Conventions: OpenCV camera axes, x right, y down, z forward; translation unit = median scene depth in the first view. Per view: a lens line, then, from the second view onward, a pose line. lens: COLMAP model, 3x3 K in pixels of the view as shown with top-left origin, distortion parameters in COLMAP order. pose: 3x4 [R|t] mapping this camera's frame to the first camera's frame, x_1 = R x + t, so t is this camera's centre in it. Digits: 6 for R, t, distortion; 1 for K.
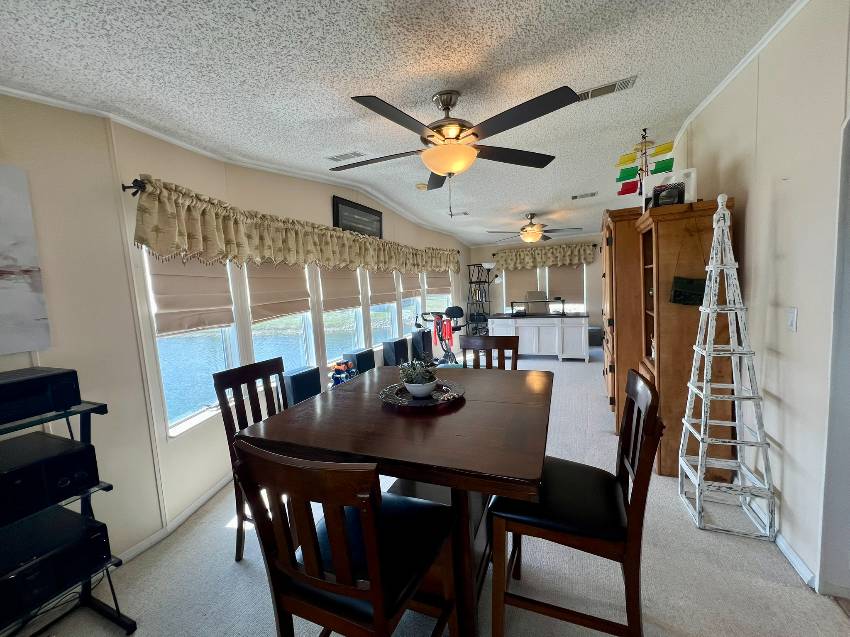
lens RADIAL K [[343.8, 0, 423.2], [0, 343.8, 317.1], [0, 0, 1]] dist [-0.008440, 0.002738]
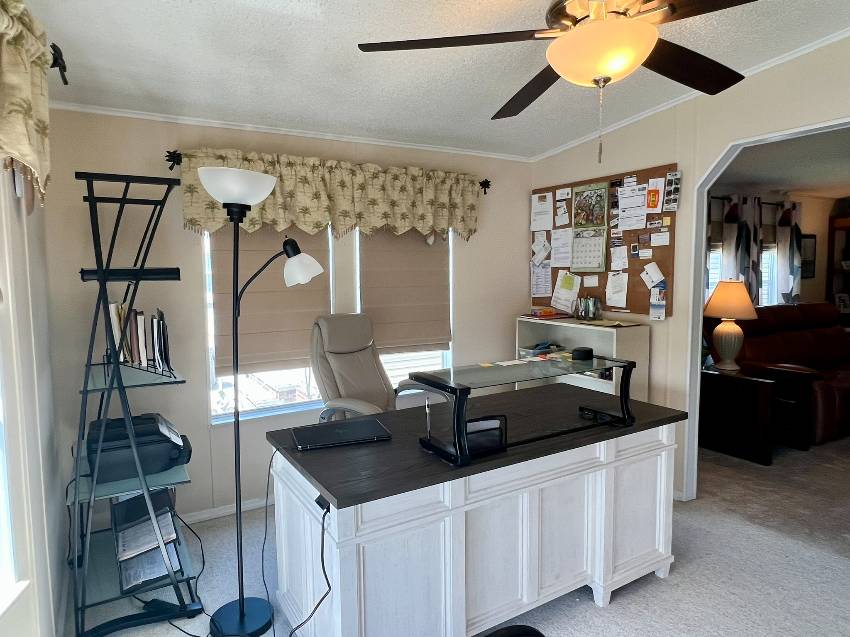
lens RADIAL K [[531.4, 0, 421.4], [0, 531.4, 314.4], [0, 0, 1]] dist [0.001616, 0.001531]
pose [[0.579015, -0.021542, 0.815033, 0.012269], [0.047667, 0.998835, -0.007464, -0.106705], [-0.813923, 0.043172, 0.579367, 1.086012]]
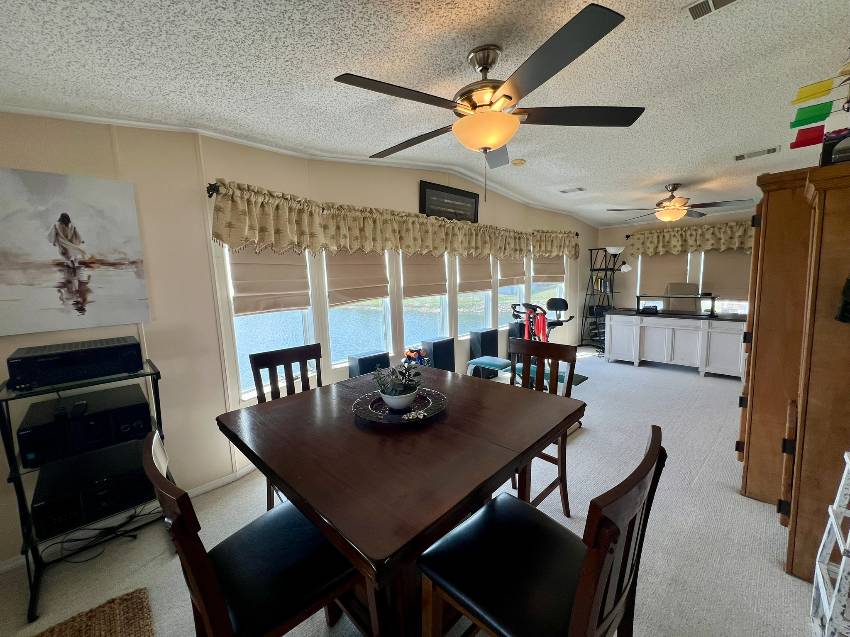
lens RADIAL K [[343.8, 0, 423.2], [0, 343.8, 317.1], [0, 0, 1]] dist [-0.008440, 0.002738]
pose [[0.923662, 0.073639, -0.376065, 0.122912], [-0.053671, 0.996549, 0.063315, -0.022182], [0.379430, -0.038298, 0.924427, 0.064664]]
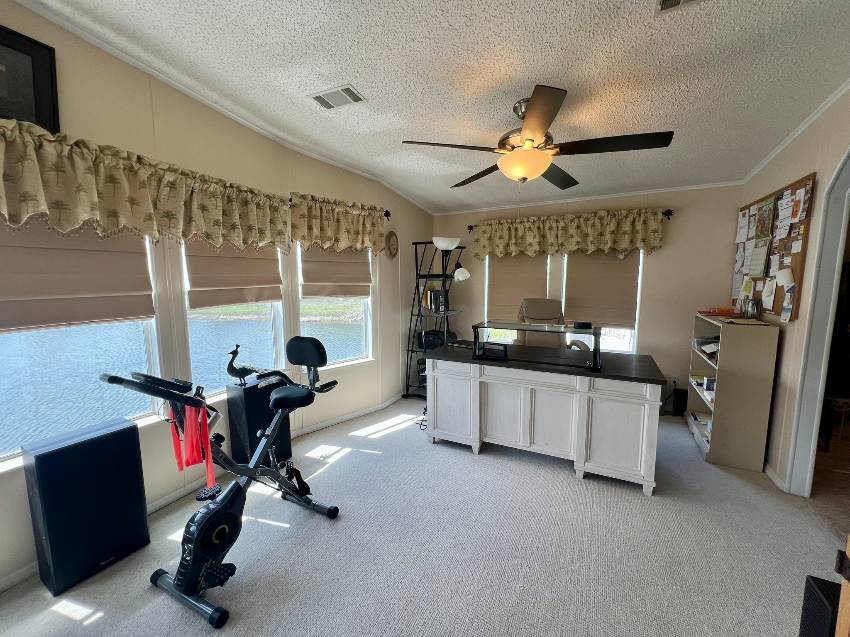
lens RADIAL K [[343.8, 0, 423.2], [0, 343.8, 317.1], [0, 0, 1]] dist [-0.008440, 0.002738]
pose [[0.996882, 0.057743, -0.053777, 0.275607], [-0.056188, 0.997969, 0.030004, -0.082279], [0.055400, -0.026889, 0.998102, 0.720444]]
